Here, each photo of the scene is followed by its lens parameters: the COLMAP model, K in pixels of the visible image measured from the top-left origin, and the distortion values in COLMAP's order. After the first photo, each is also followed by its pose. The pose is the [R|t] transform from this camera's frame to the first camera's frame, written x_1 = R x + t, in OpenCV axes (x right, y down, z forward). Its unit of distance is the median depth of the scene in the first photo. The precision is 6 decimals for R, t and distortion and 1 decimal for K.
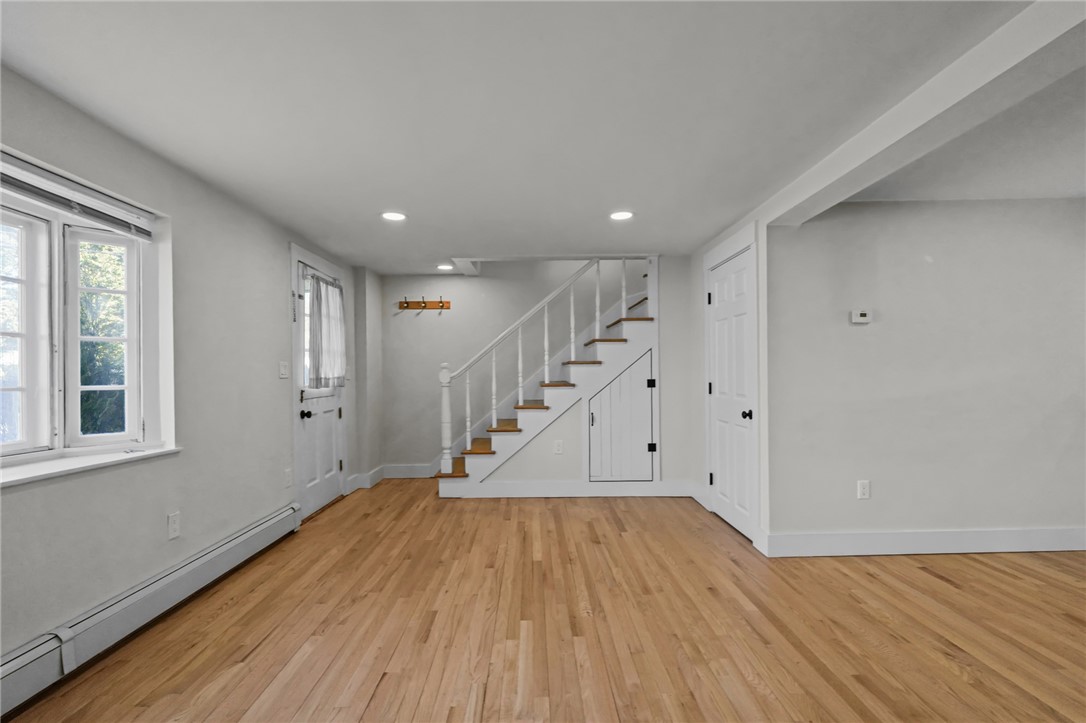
lens RADIAL K [[490.5, 0, 545.3], [0, 490.5, 364.9], [0, 0, 1]] dist [-0.003600, -0.000038]
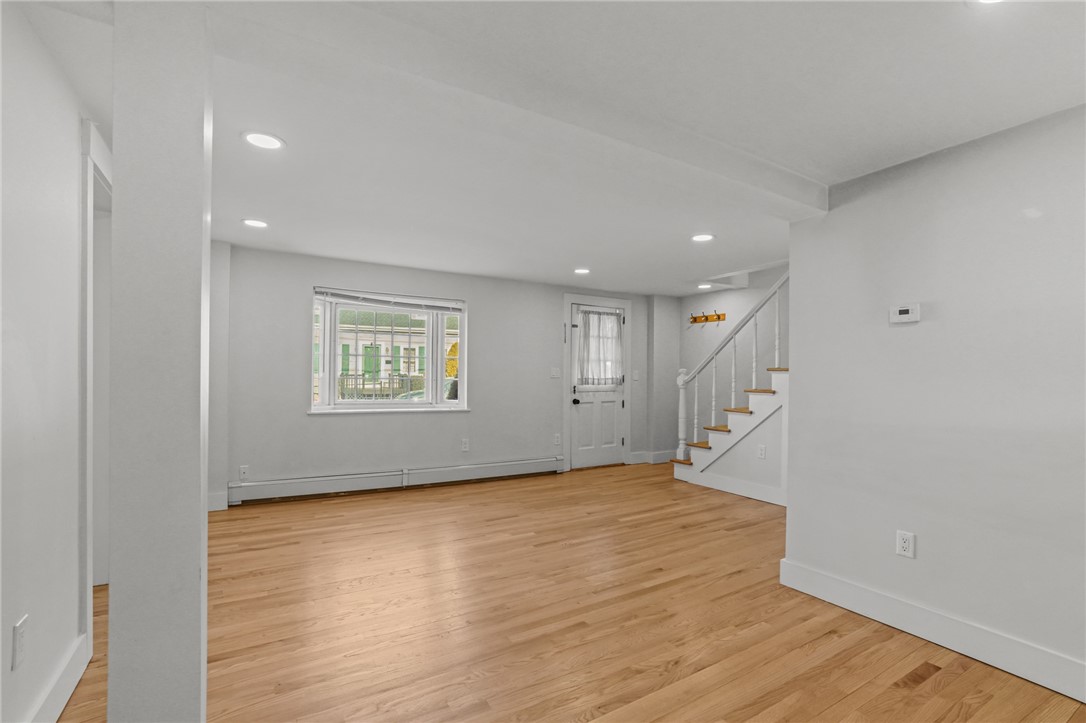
lens RADIAL K [[510.1, 0, 594.1], [0, 510.1, 365.6], [0, 0, 1]] dist [-0.026537, 0.000129]
pose [[0.555476, 0.003477, -0.831525, 1.023161], [-0.003552, 0.999992, 0.001809, -0.018688], [0.831525, 0.001948, 0.555484, 0.172092]]
